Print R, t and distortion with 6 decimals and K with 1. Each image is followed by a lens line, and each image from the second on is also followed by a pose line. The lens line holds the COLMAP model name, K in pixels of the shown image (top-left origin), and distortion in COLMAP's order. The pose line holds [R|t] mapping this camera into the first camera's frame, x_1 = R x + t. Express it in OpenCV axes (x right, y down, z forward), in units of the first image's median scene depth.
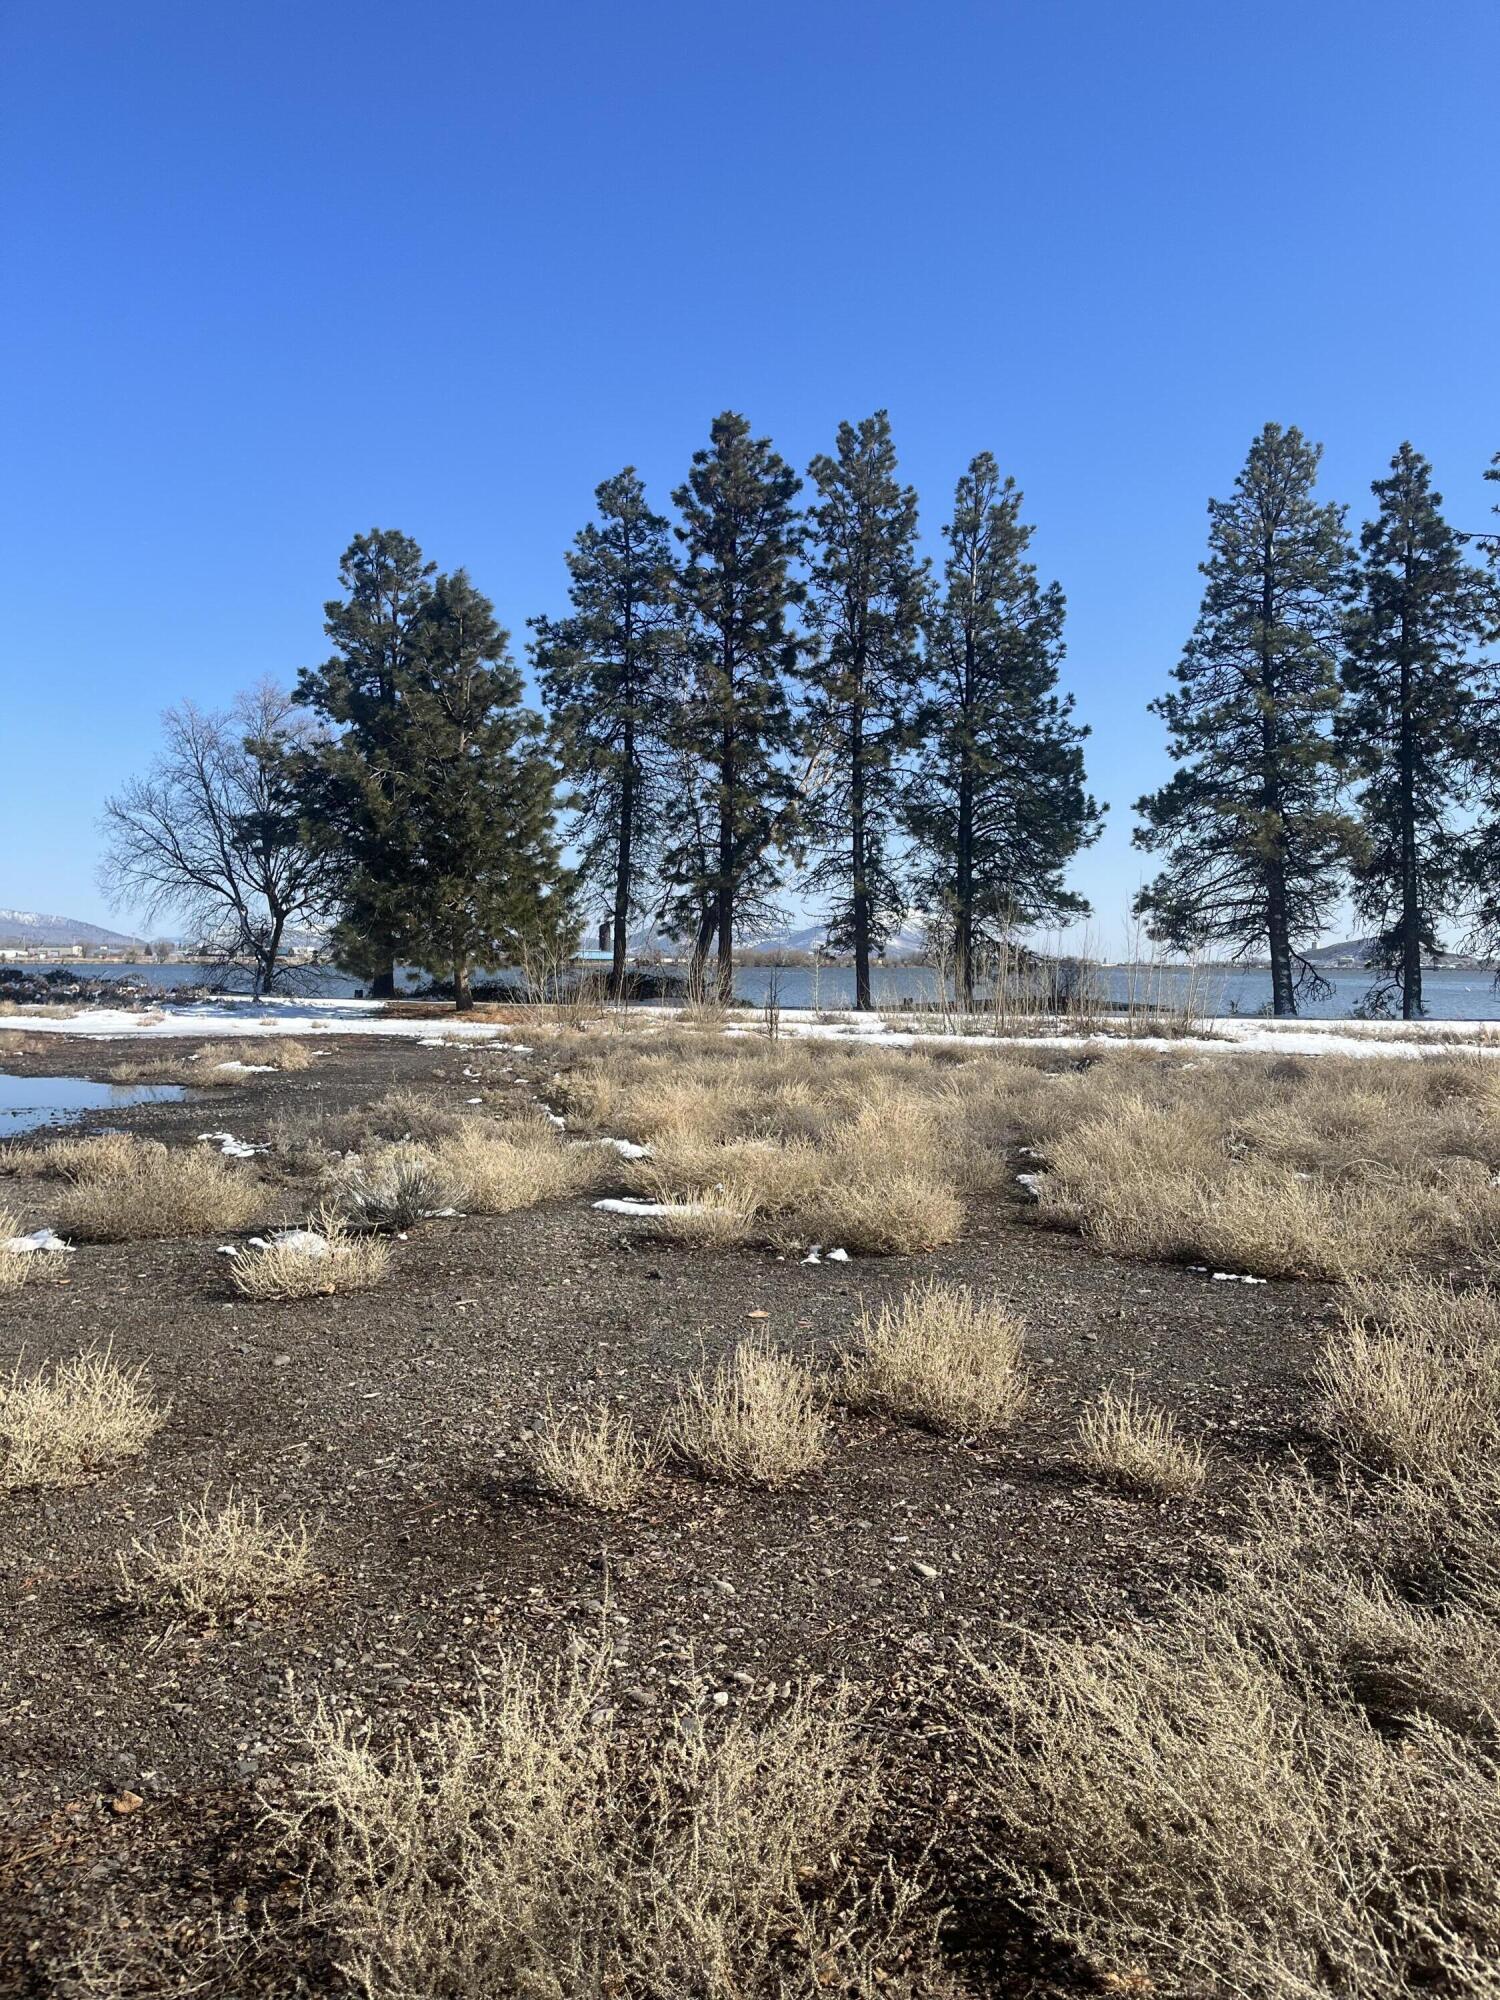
lens RADIAL K [[1466.2, 0, 767.5], [0, 1466.2, 1009.7], [0, 0, 1]] dist [0.051670, -0.087418]
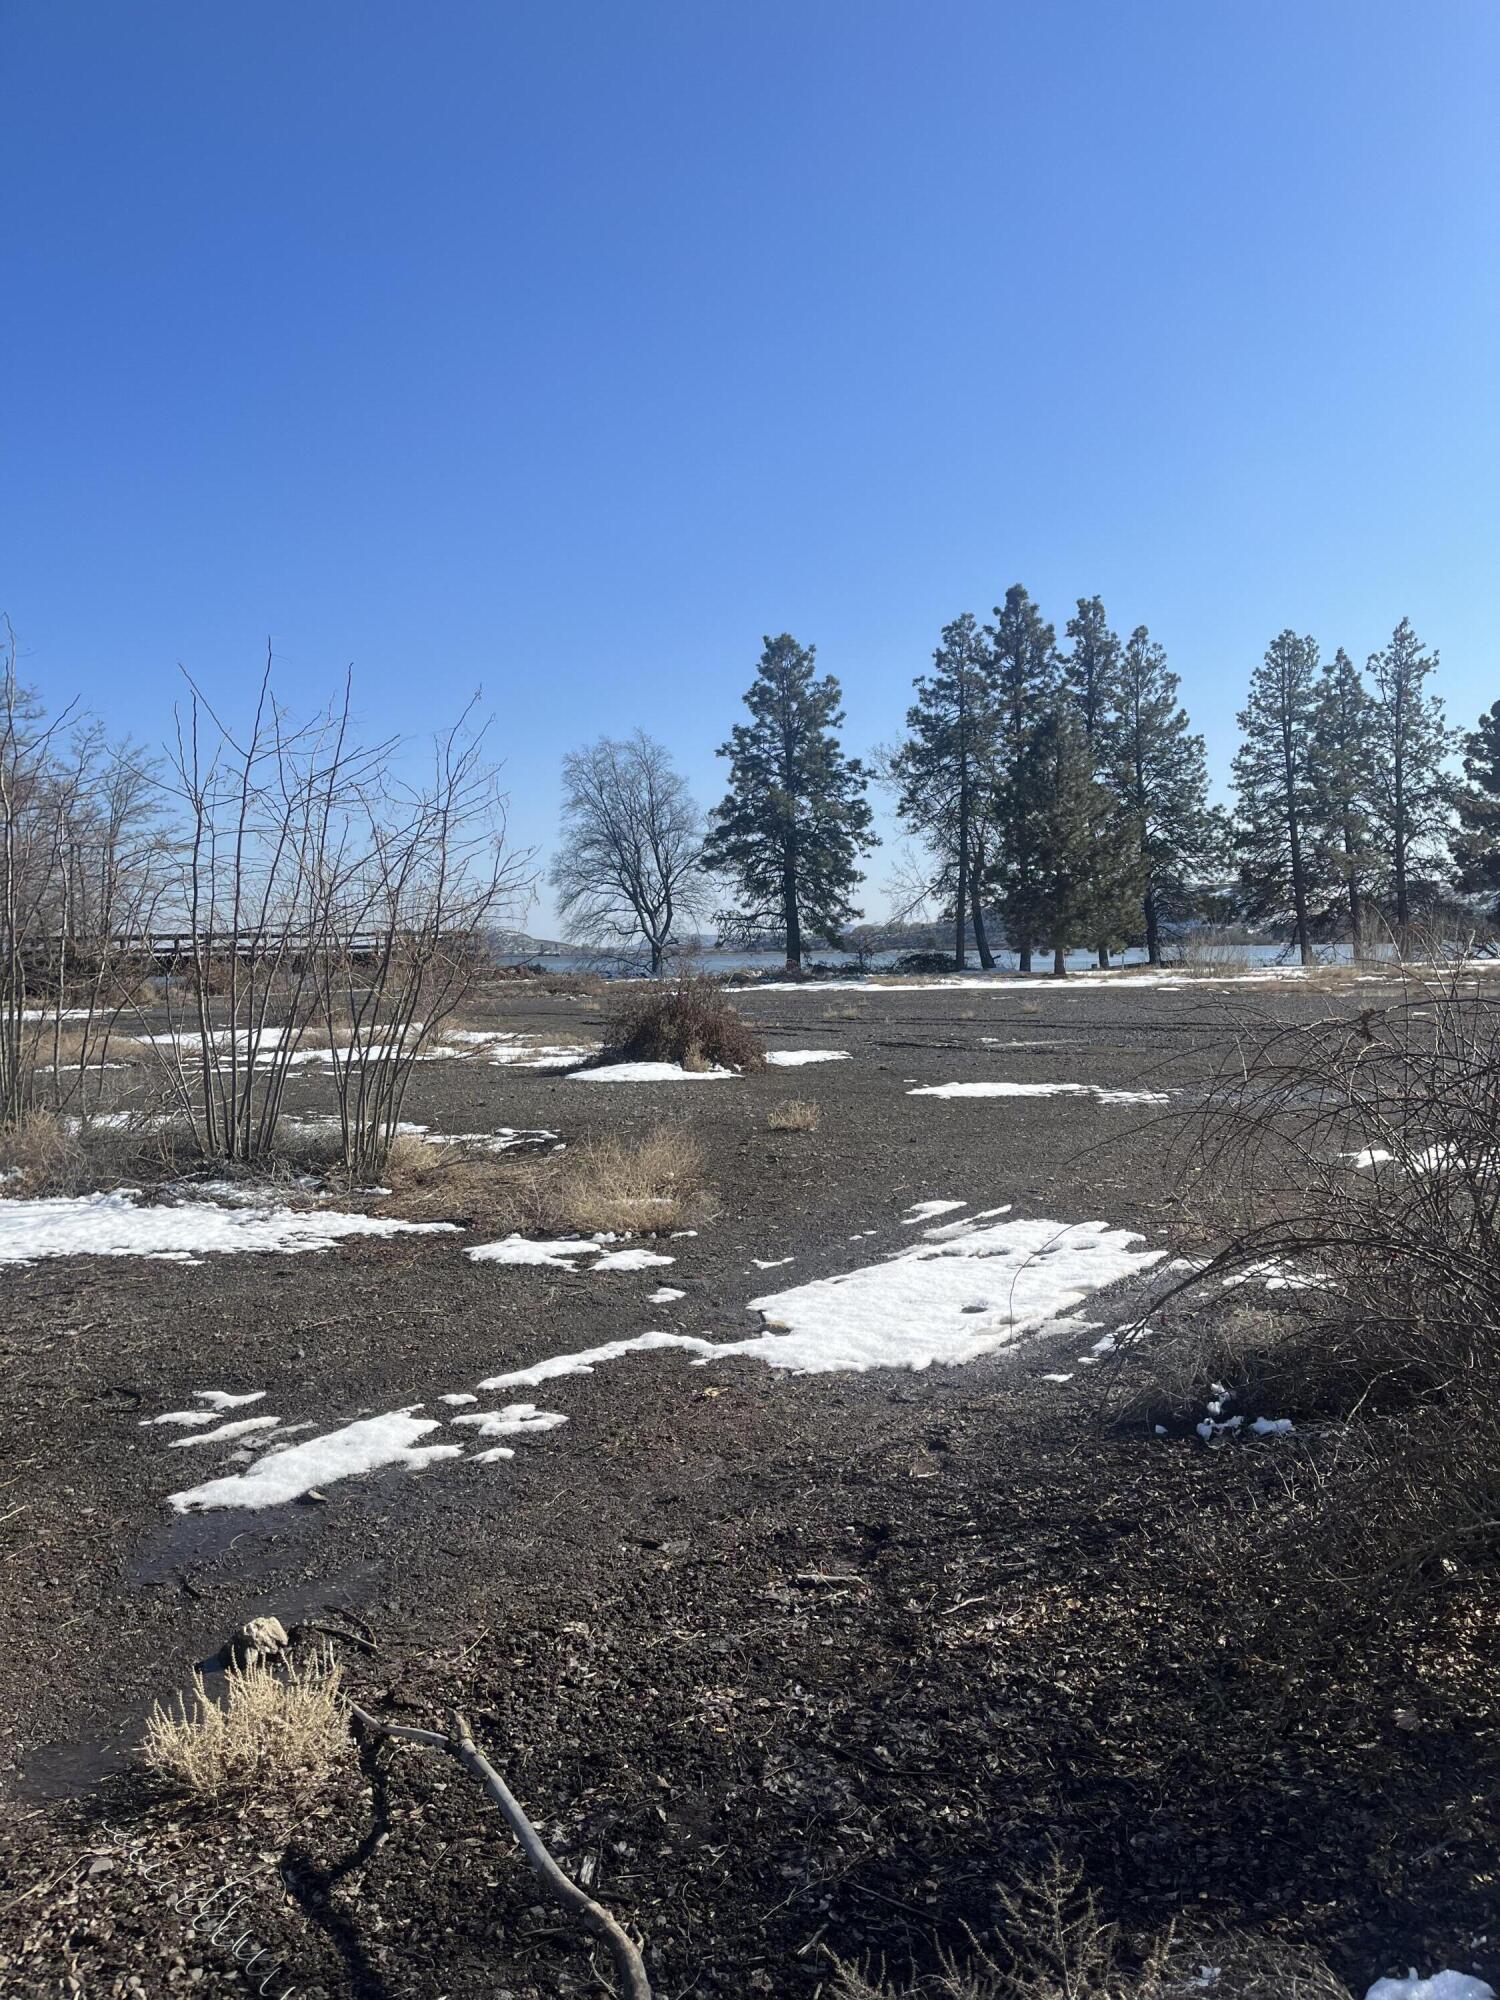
lens RADIAL K [[1466.2, 0, 744.8], [0, 1466.2, 996.0], [0, 0, 1]] dist [0.051670, -0.087418]
pose [[0.852930, -0.043918, 0.520175, -1.096780], [0.039092, 0.999030, 0.020249, -0.019612], [-0.520560, 0.003064, 0.853820, -0.161684]]
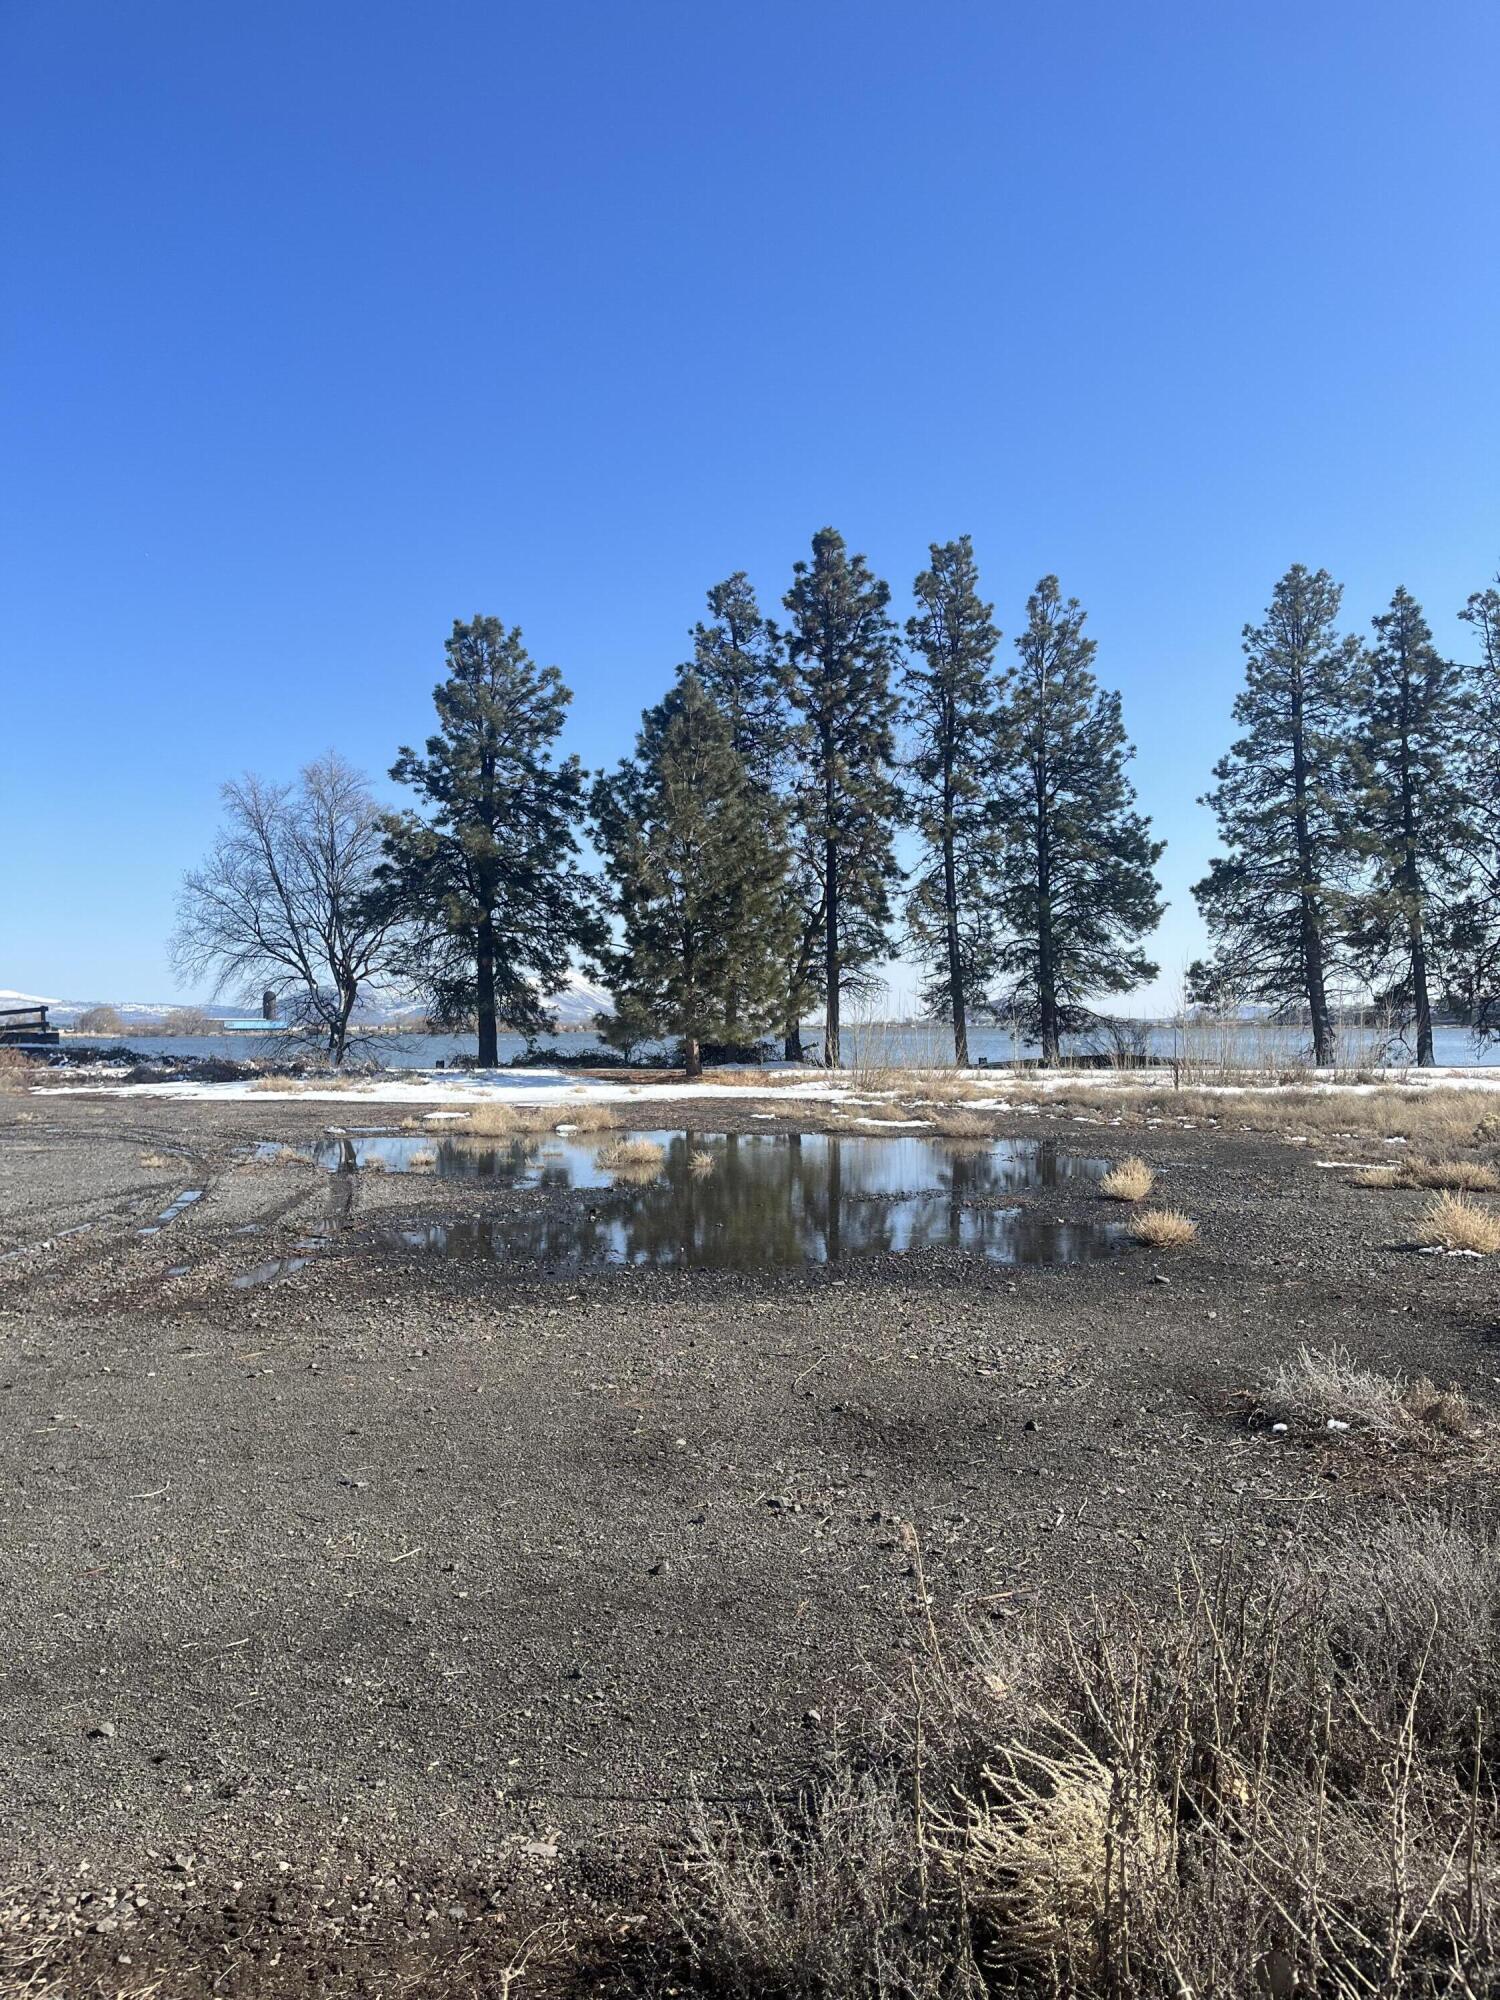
lens RADIAL K [[1466.2, 0, 751.5], [0, 1466.2, 1011.1], [0, 0, 1]] dist [0.051670, -0.087418]
pose [[0.978066, -0.012869, 0.207898, -0.319346], [0.021741, 0.998945, -0.040446, -0.001803], [-0.207158, 0.044079, 0.977314, -0.047157]]
